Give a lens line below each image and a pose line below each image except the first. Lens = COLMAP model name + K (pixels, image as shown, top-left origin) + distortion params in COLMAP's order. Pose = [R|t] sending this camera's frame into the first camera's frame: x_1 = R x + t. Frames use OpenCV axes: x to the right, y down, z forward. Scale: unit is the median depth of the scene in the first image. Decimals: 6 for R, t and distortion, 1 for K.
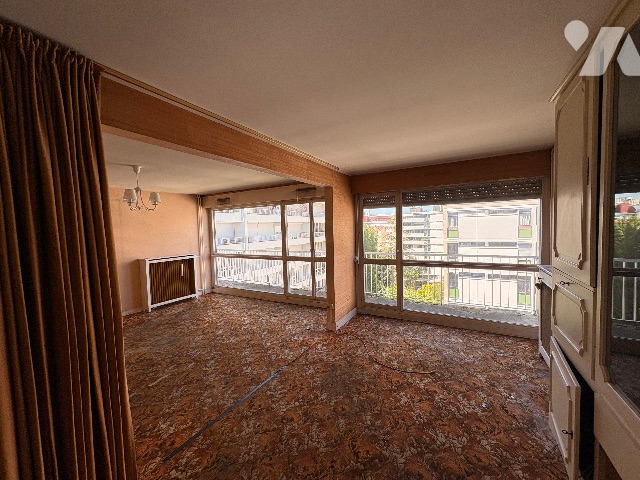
lens RADIAL K [[254.9, 0, 321.8], [0, 254.9, 241.5], [0, 0, 1]] dist [-0.001254, -0.000079]
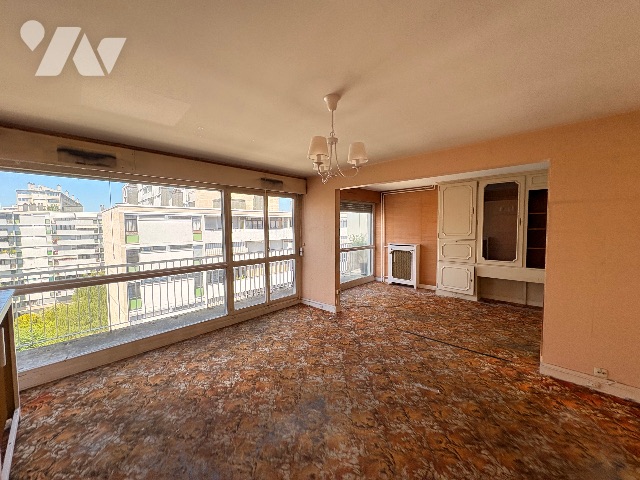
lens RADIAL K [[254.9, 0, 321.0], [0, 254.9, 237.6], [0, 0, 1]] dist [-0.001254, -0.000079]
pose [[0.235040, -0.016271, 0.971850, -0.828940], [0.057071, 0.998366, 0.002913, 0.001277], [-0.970309, 0.054780, 0.235584, 0.589604]]
